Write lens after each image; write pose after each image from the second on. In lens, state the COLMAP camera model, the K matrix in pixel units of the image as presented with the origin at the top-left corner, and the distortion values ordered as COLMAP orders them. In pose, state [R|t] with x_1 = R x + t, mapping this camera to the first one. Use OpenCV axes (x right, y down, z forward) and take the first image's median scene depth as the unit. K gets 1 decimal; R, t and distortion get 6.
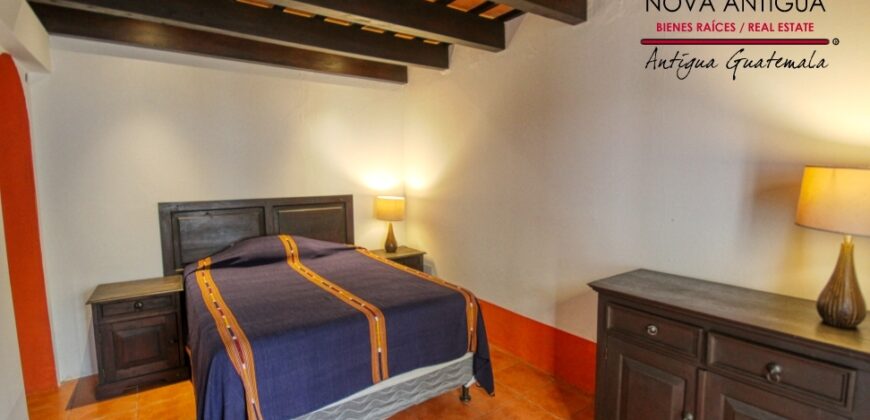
lens RADIAL K [[404.6, 0, 435.0], [0, 404.6, 210.0], [0, 0, 1]] dist [-0.000253, -0.000017]
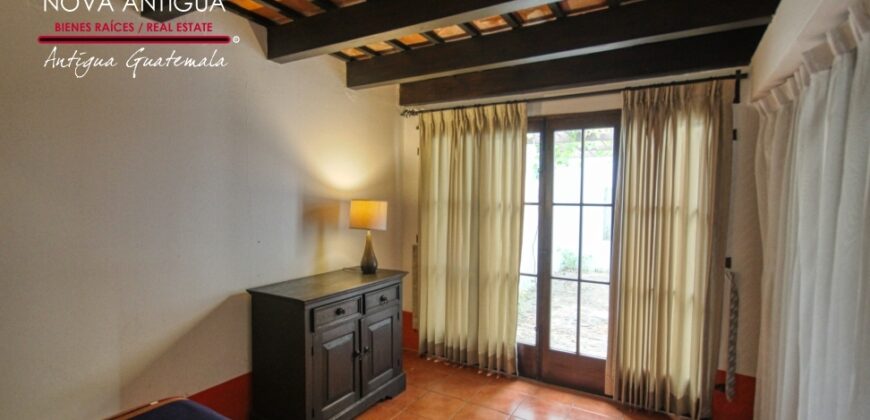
lens RADIAL K [[404.6, 0, 435.0], [0, 404.6, 210.0], [0, 0, 1]] dist [-0.000253, -0.000017]
pose [[-0.410460, -0.028243, 0.911441, -0.912674], [0.077323, 0.994842, 0.065649, -0.133007], [-0.908594, 0.097422, -0.406159, 1.236531]]
